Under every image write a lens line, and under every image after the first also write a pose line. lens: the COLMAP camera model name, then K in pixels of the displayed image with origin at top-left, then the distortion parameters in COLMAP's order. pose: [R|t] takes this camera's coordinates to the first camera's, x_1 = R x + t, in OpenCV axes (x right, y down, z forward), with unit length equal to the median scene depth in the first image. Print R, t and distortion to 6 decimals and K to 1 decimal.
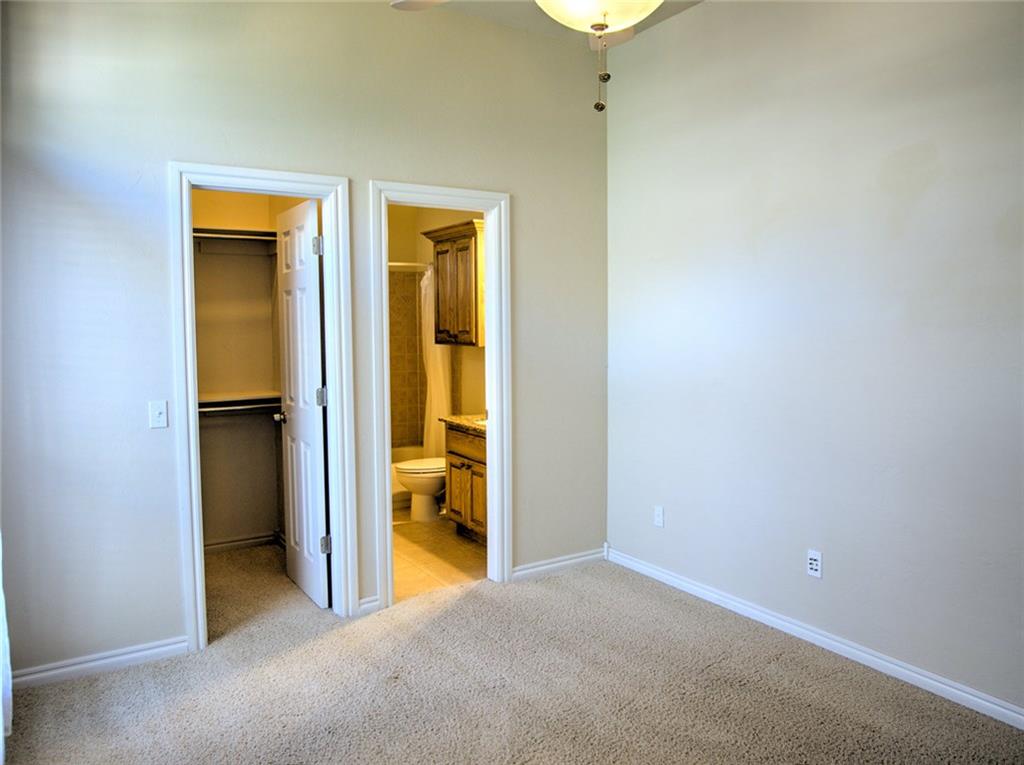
lens RADIAL K [[736.3, 0, 510.7], [0, 736.3, 392.5], [0, 0, 1]] dist [-0.037218, 0.008465]
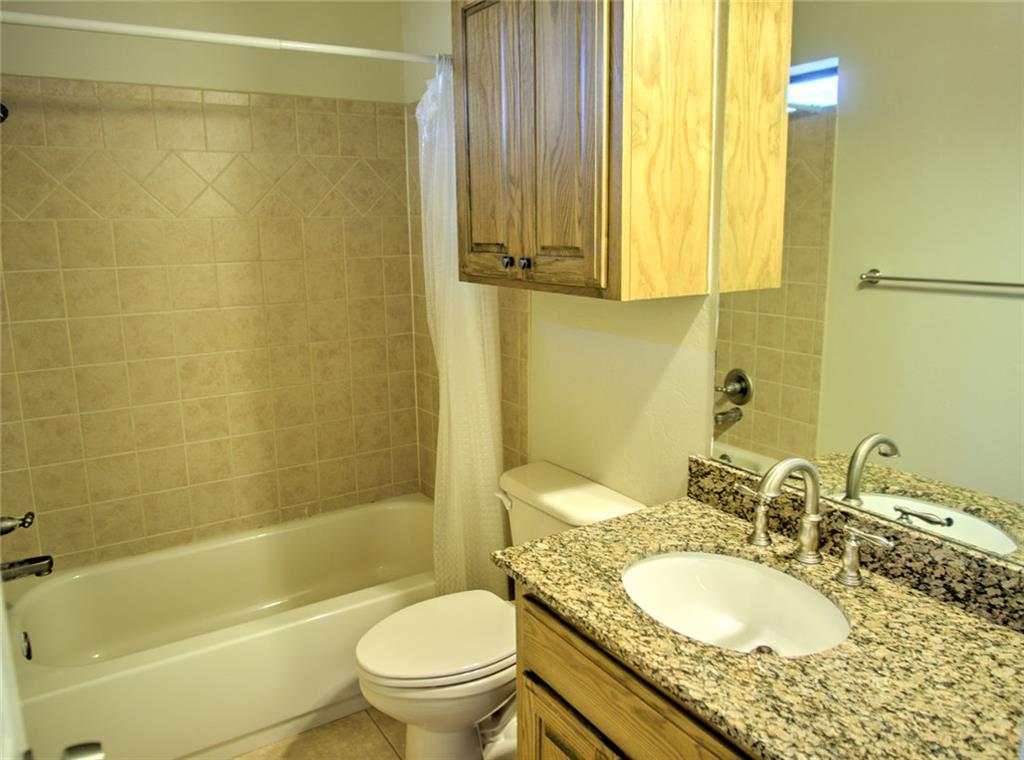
lens RADIAL K [[736.3, 0, 513.3], [0, 736.3, 376.4], [0, 0, 1]] dist [-0.037218, 0.008465]
pose [[0.999891, -0.010014, 0.010868, -0.081026], [0.008816, 0.994413, 0.105186, -0.057358], [-0.011861, -0.105079, 0.994393, 0.635985]]
